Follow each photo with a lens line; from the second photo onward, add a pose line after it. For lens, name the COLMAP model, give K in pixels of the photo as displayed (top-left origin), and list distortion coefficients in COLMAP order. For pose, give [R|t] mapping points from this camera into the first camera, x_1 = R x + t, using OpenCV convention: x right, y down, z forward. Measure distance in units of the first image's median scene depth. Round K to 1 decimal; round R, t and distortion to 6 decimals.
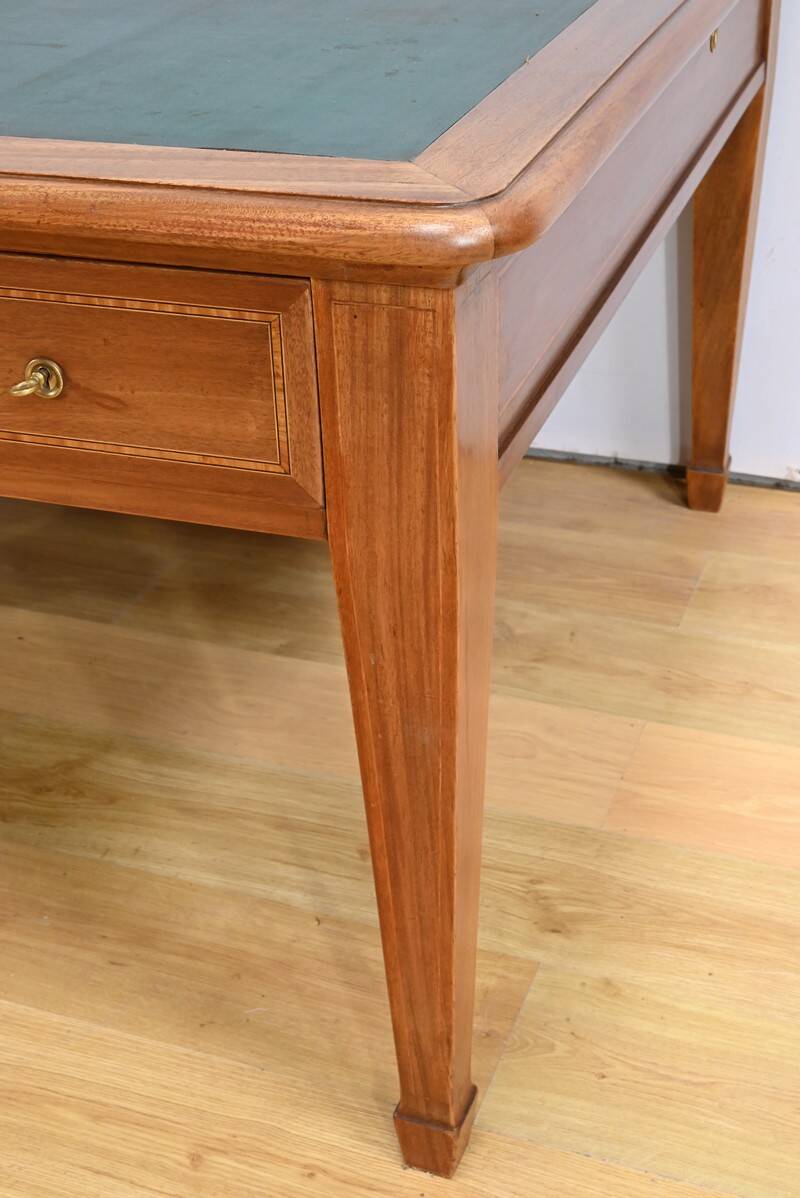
lens RADIAL K [[1677.8, 0, 393.0], [0, 1677.8, 599.1], [0, 0, 1]] dist [-0.010464, 0.000000]
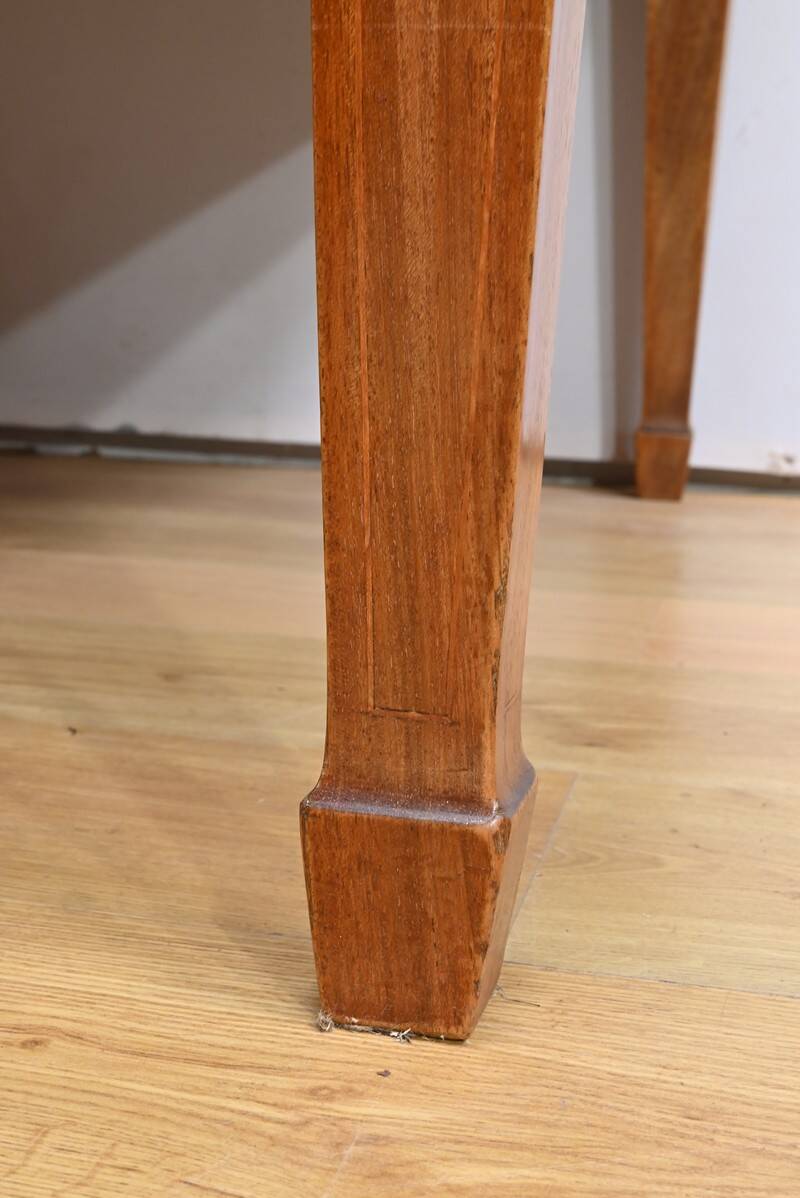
lens RADIAL K [[1677.8, 0, 401.4], [0, 1677.8, 603.7], [0, 0, 1]] dist [-0.010464, 0.000000]
pose [[0.988436, 0.043144, 0.145368, -0.036493], [0.009491, 0.939186, -0.343277, 0.468524], [-0.151338, 0.340687, 0.927916, 0.827342]]
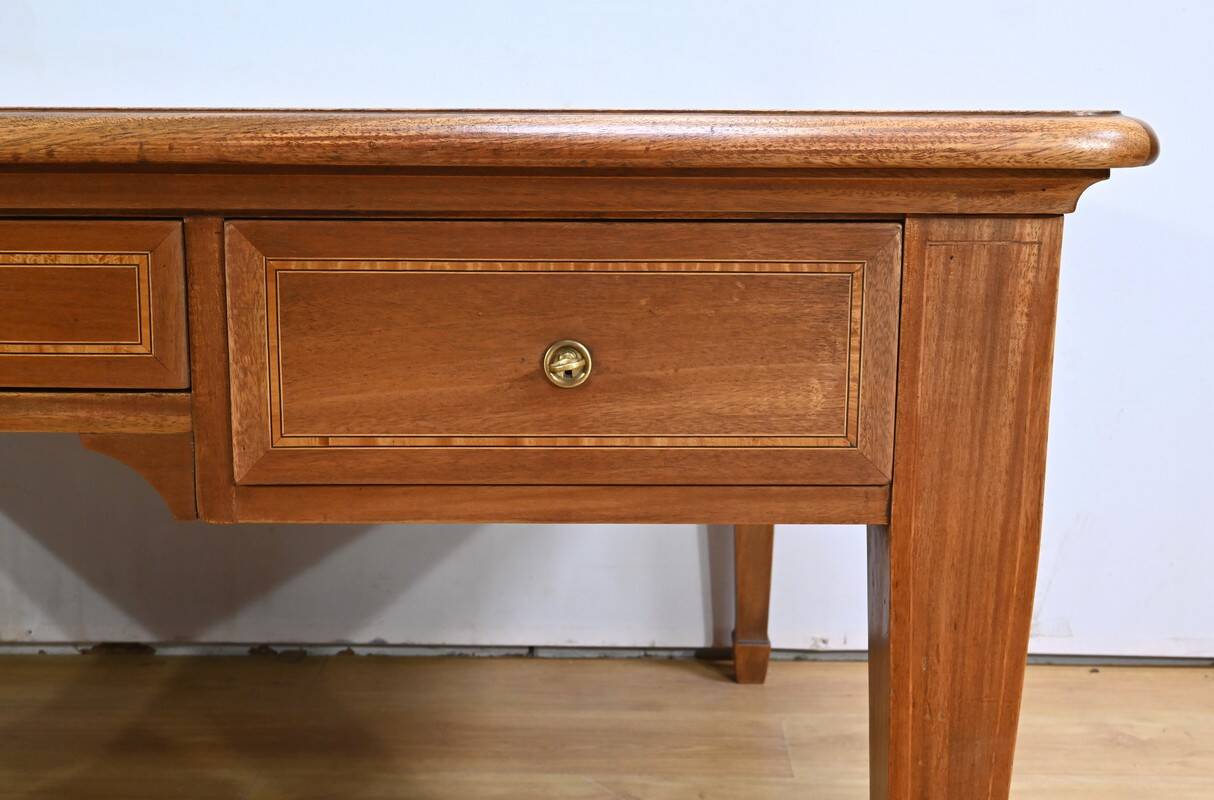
lens RADIAL K [[1426.5, 0, 606.4], [0, 1426.5, 380.4], [0, 0, 1]] dist [-0.001015, 0.000000]
pose [[0.944027, -0.017023, 0.329429, -0.421327], [0.133817, 0.932566, -0.335283, 0.127143], [-0.301507, 0.360599, 0.882645, 0.319703]]
